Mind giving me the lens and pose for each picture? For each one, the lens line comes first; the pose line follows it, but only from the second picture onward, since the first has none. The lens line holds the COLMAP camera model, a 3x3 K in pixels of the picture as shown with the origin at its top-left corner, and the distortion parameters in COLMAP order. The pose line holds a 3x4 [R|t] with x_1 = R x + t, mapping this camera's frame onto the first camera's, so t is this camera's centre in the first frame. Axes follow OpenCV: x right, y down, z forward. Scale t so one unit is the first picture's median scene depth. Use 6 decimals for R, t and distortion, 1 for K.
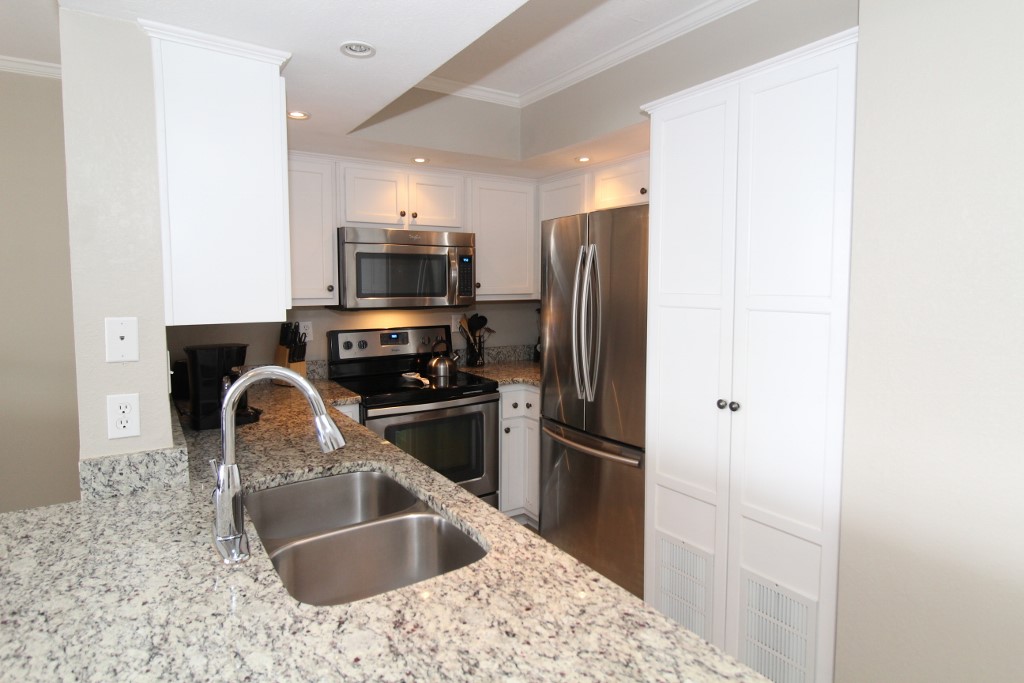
lens RADIAL K [[563.8, 0, 490.4], [0, 563.8, 321.0], [0, 0, 1]] dist [-0.002246, -0.000523]
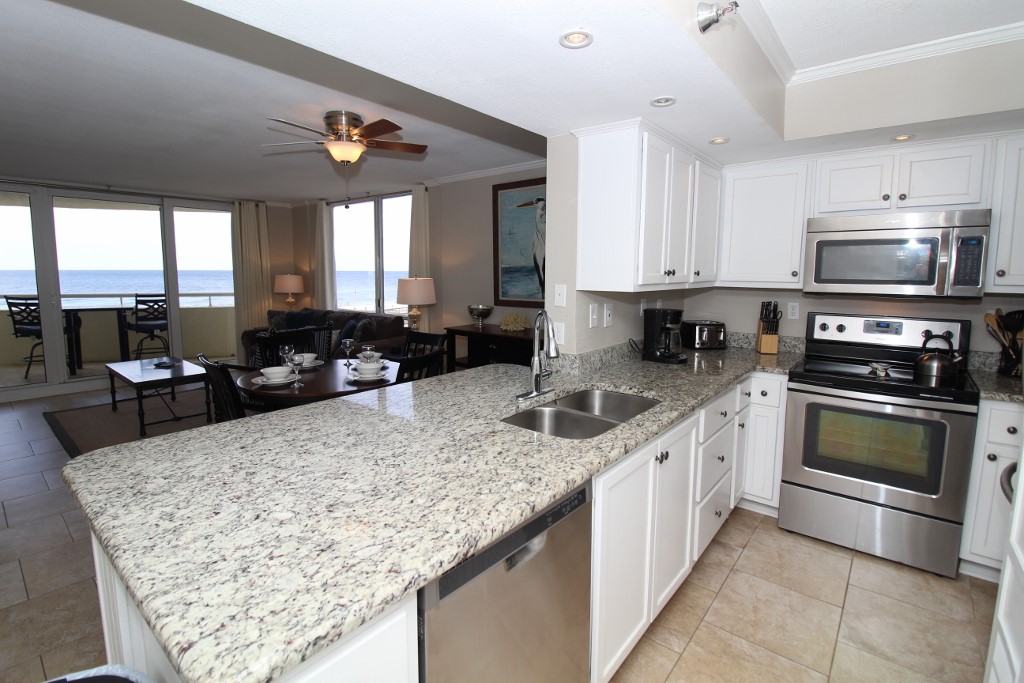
lens RADIAL K [[472.7, 0, 513.2], [0, 472.7, 319.7], [0, 0, 1]] dist [-0.000943, -0.014193]
pose [[0.303230, 0.104098, -0.947214, 0.717654], [-0.071792, 0.993686, 0.086222, -0.010464], [0.950209, 0.041857, 0.308789, 0.261415]]
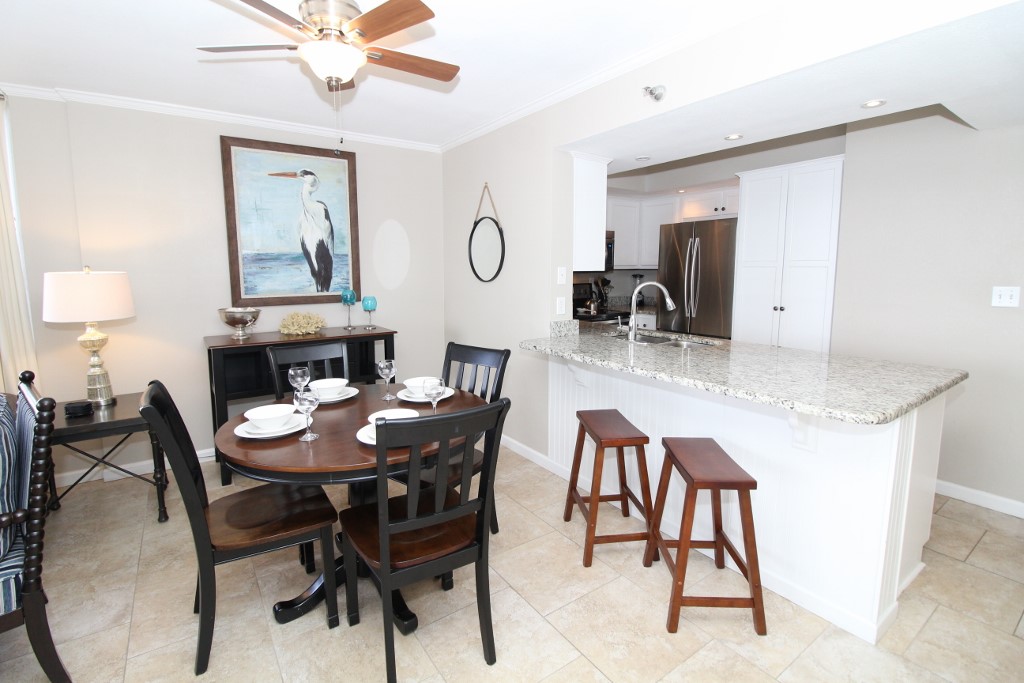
lens RADIAL K [[458.6, 0, 509.9], [0, 458.6, 328.3], [0, 0, 1]] dist [-0.002355, -0.012531]
pose [[0.999476, -0.000818, 0.032351, -0.774690], [-0.001460, 0.997523, 0.070330, 0.099334], [-0.032328, -0.070341, 0.996999, -0.889302]]
